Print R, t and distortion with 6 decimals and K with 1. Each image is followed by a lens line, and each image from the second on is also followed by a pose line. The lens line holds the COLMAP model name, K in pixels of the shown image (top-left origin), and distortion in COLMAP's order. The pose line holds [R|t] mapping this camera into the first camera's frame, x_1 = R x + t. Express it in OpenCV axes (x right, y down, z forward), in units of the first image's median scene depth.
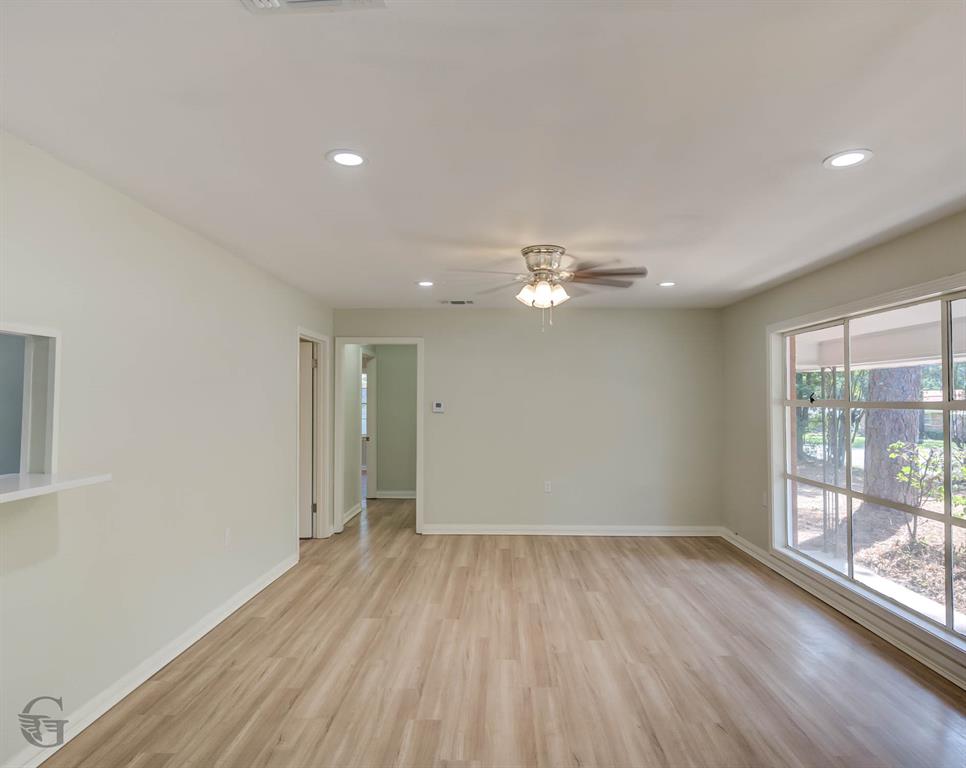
lens RADIAL K [[572.8, 0, 482.5], [0, 572.8, 388.9], [0, 0, 1]] dist [0.018217, 0.001253]
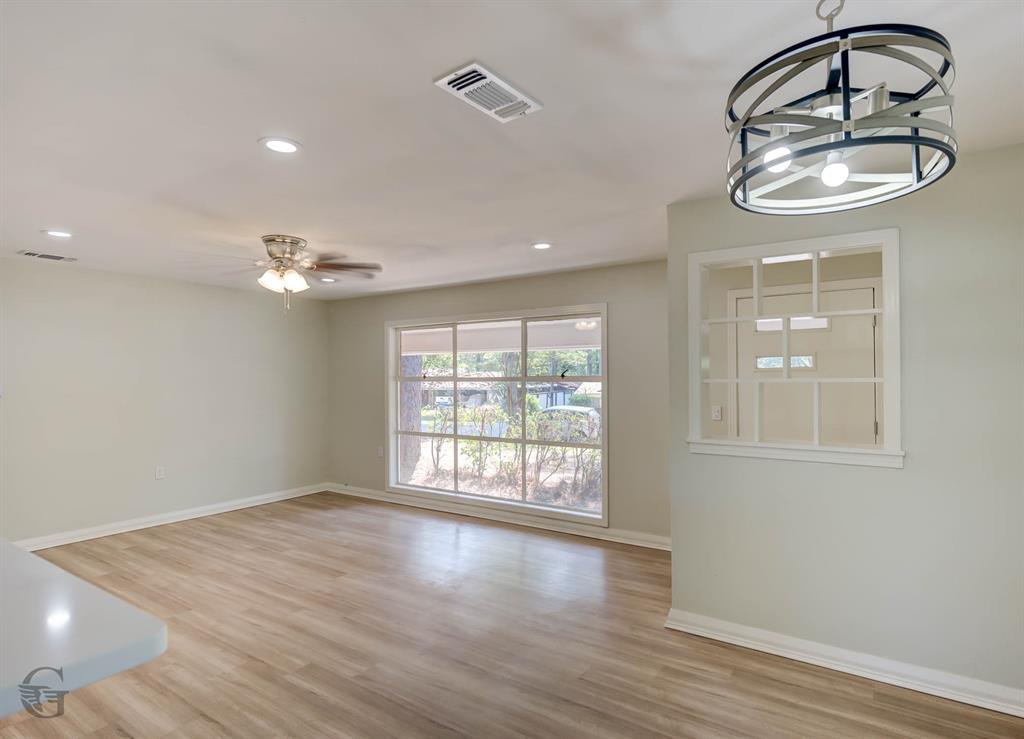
lens RADIAL K [[554.2, 0, 512.0], [0, 554.2, 369.5], [0, 0, 1]] dist [0.022358, -0.000464]
pose [[0.555695, 0.005134, 0.831371, -0.528865], [-0.008780, 0.999961, -0.000306, -0.000423], [-0.831340, -0.007129, 0.555718, 0.049573]]
